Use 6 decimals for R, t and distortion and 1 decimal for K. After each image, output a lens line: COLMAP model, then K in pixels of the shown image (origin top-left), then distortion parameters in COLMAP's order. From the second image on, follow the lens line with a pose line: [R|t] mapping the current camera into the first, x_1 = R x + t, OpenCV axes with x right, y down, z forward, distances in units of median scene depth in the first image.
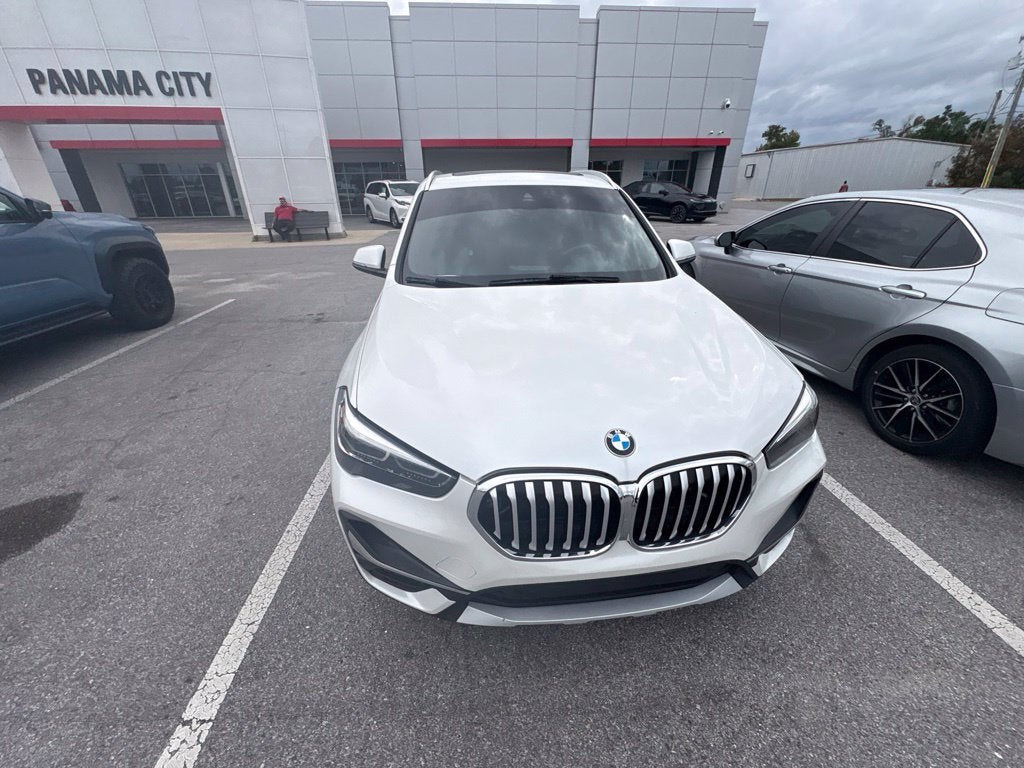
lens RADIAL K [[410.2, 0, 509.3], [0, 410.2, 384.2], [0, 0, 1]] dist [-0.000003, -0.000419]
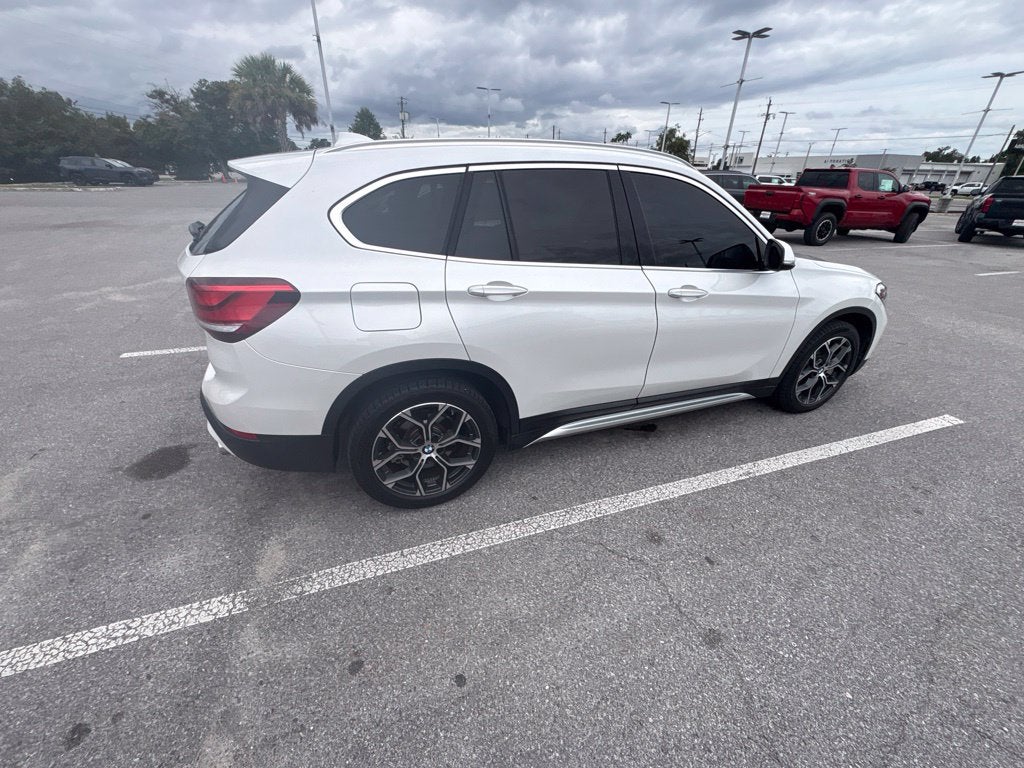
lens RADIAL K [[408.9, 0, 510.4], [0, 408.9, 383.3], [0, 0, 1]] dist [0.000881, -0.000299]
pose [[-0.265878, -0.436344, 0.859600, -0.234574], [0.396483, 0.763289, 0.510089, -0.170473], [-0.878698, 0.476438, -0.029939, 0.365729]]
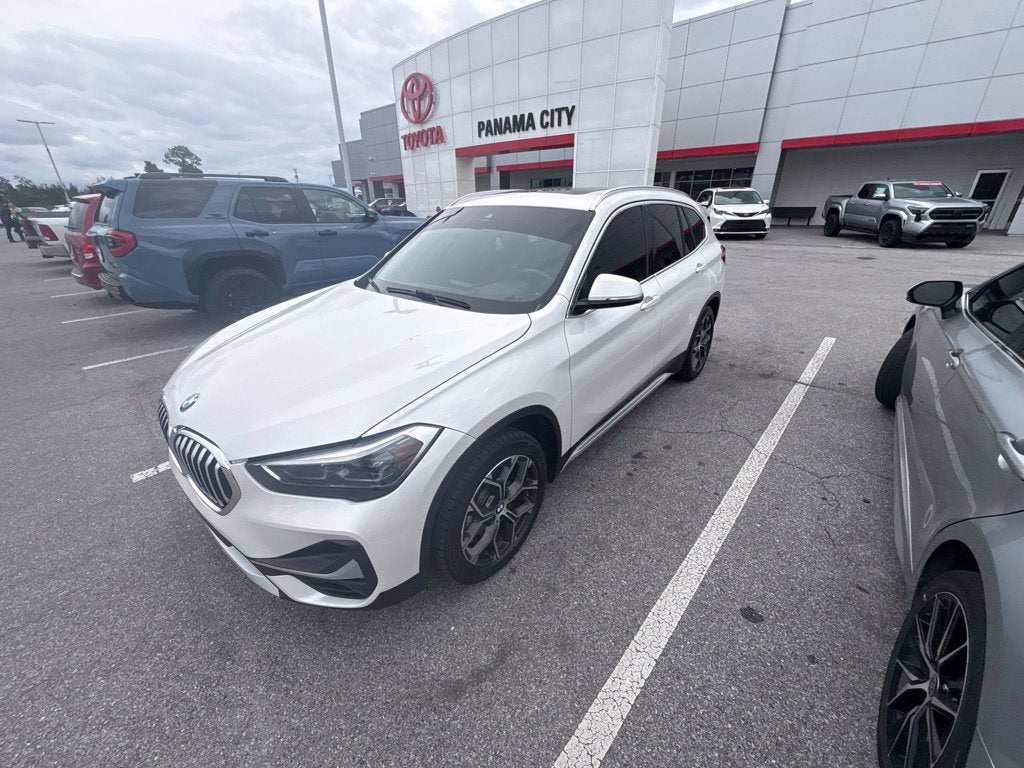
lens RADIAL K [[406.0, 0, 506.9], [0, 406.0, 382.8], [0, 0, 1]] dist [-0.000660, -0.000607]
pose [[0.683160, 0.297803, -0.666788, 0.197500], [-0.305490, 0.945883, 0.109462, -0.041369], [0.663301, 0.128917, 0.737165, 0.071972]]
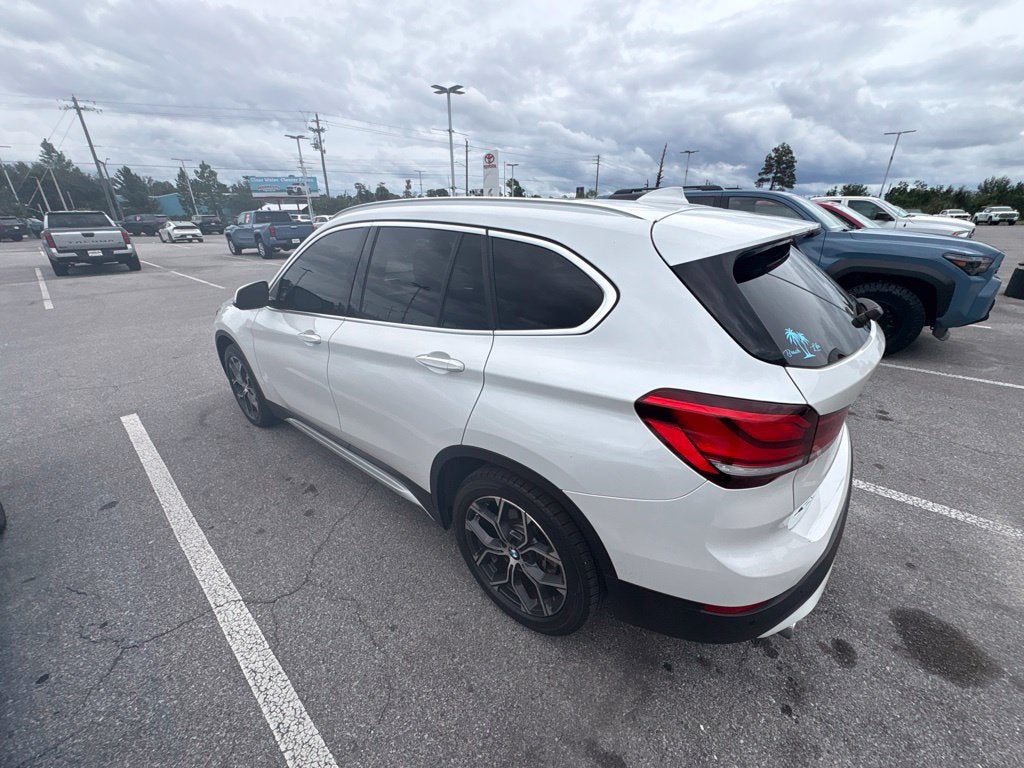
lens RADIAL K [[408.2, 0, 512.0], [0, 408.2, 384.0], [0, 0, 1]] dist [0.001471, -0.000481]
pose [[-0.727210, 0.285076, -0.624418, 0.145906], [-0.277264, 0.710171, 0.647134, -0.219610], [0.627926, 0.643731, -0.437402, 0.445122]]
